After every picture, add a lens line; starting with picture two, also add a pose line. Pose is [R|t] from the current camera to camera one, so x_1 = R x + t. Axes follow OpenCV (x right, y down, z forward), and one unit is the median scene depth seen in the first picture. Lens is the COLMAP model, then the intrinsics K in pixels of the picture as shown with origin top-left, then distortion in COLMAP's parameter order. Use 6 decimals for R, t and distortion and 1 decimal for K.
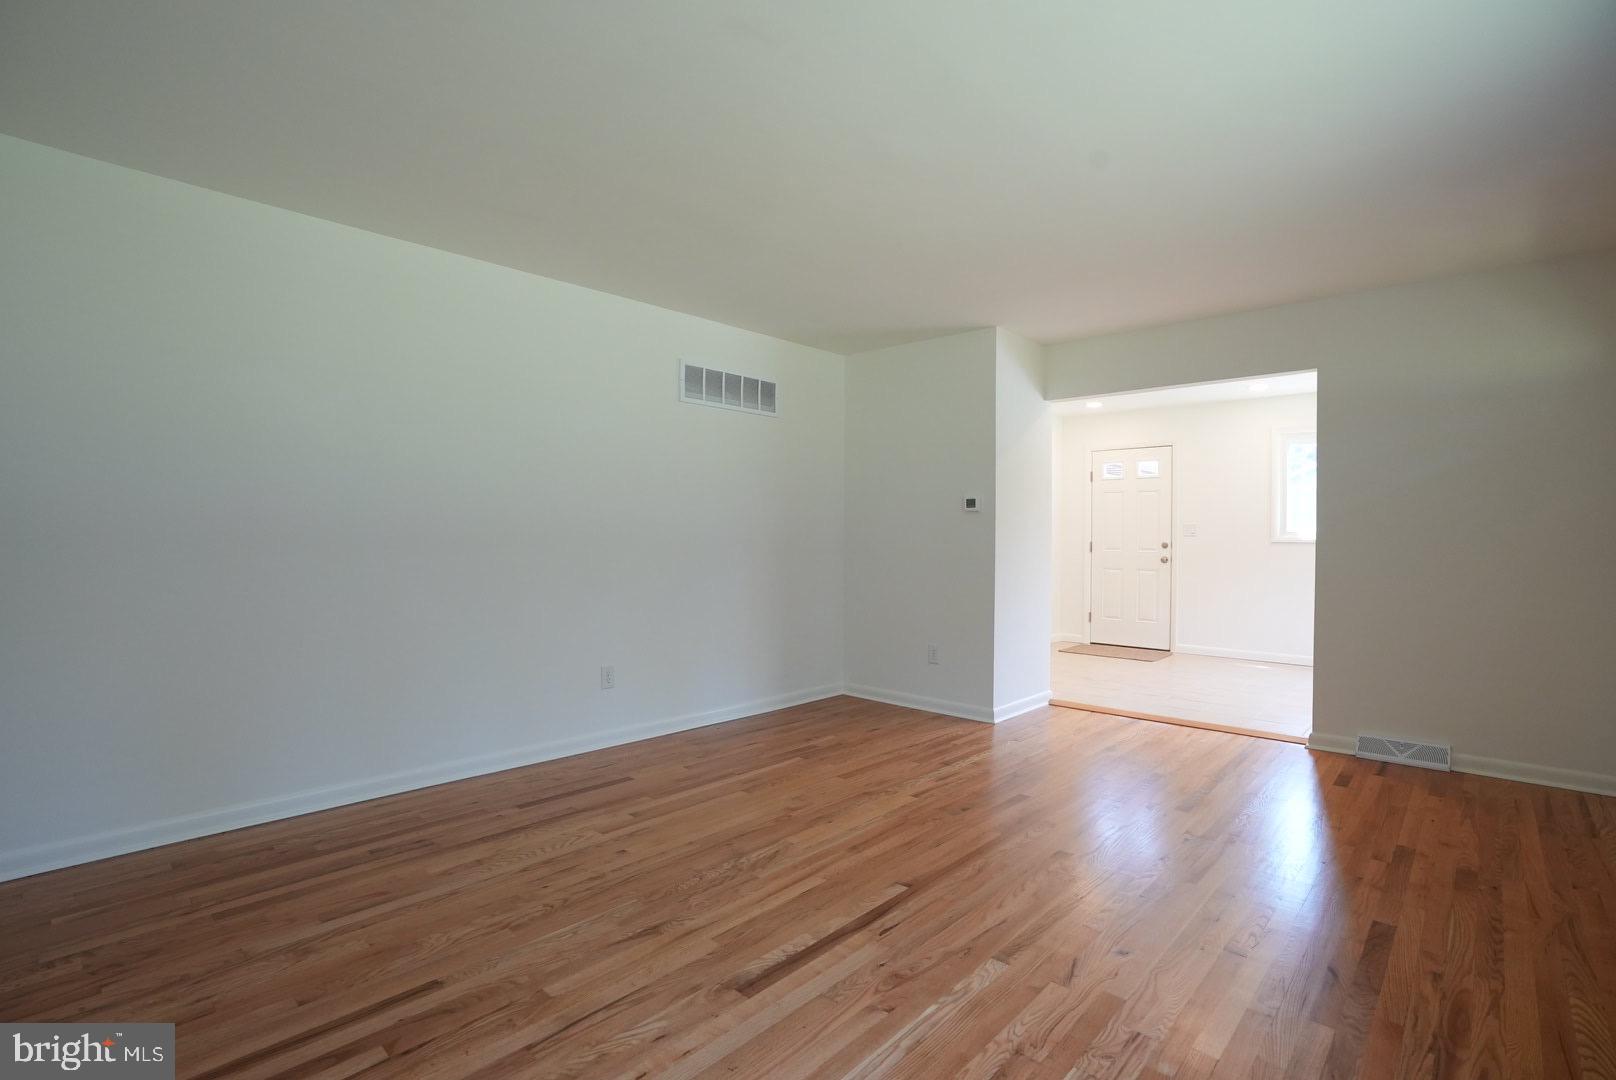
lens RADIAL K [[750.7, 0, 798.2], [0, 750.7, 544.2], [0, 0, 1]] dist [-0.077180, 0.032460]
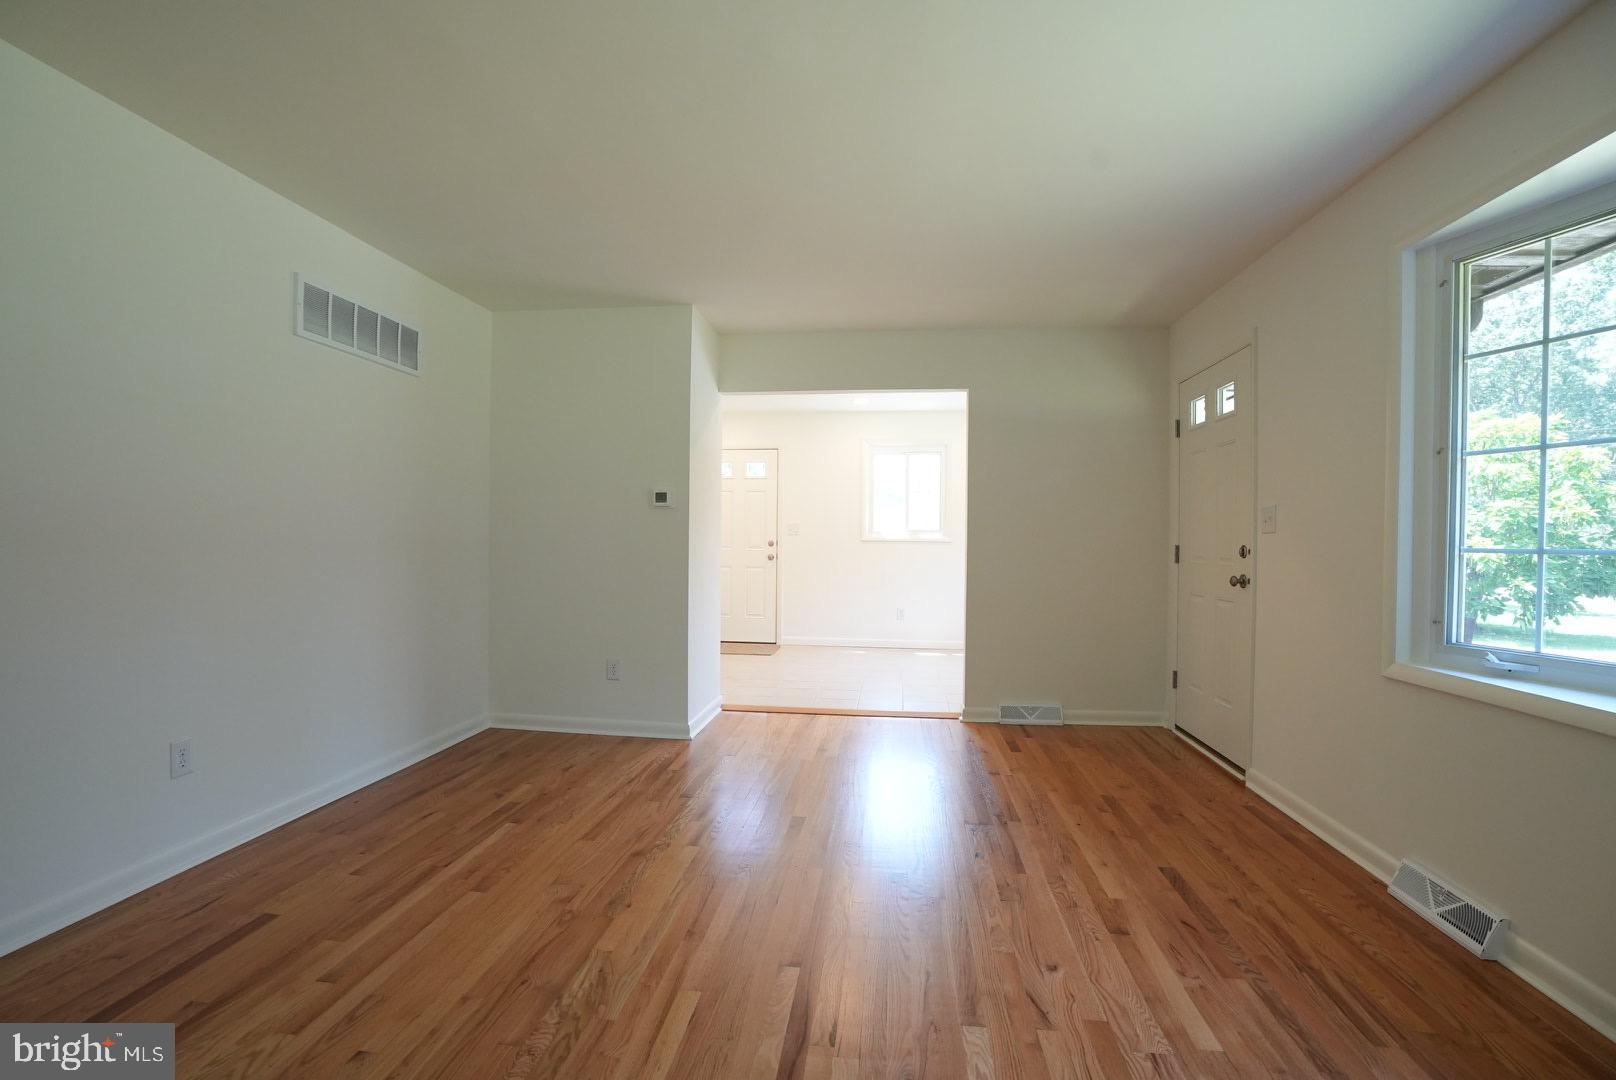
lens RADIAL K [[750.7, 0, 798.2], [0, 750.7, 544.2], [0, 0, 1]] dist [-0.077180, 0.032460]
pose [[0.807144, -0.002835, 0.590348, -0.195150], [0.001145, 0.999994, 0.003238, -0.001678], [-0.590353, -0.001938, 0.807142, 0.209285]]
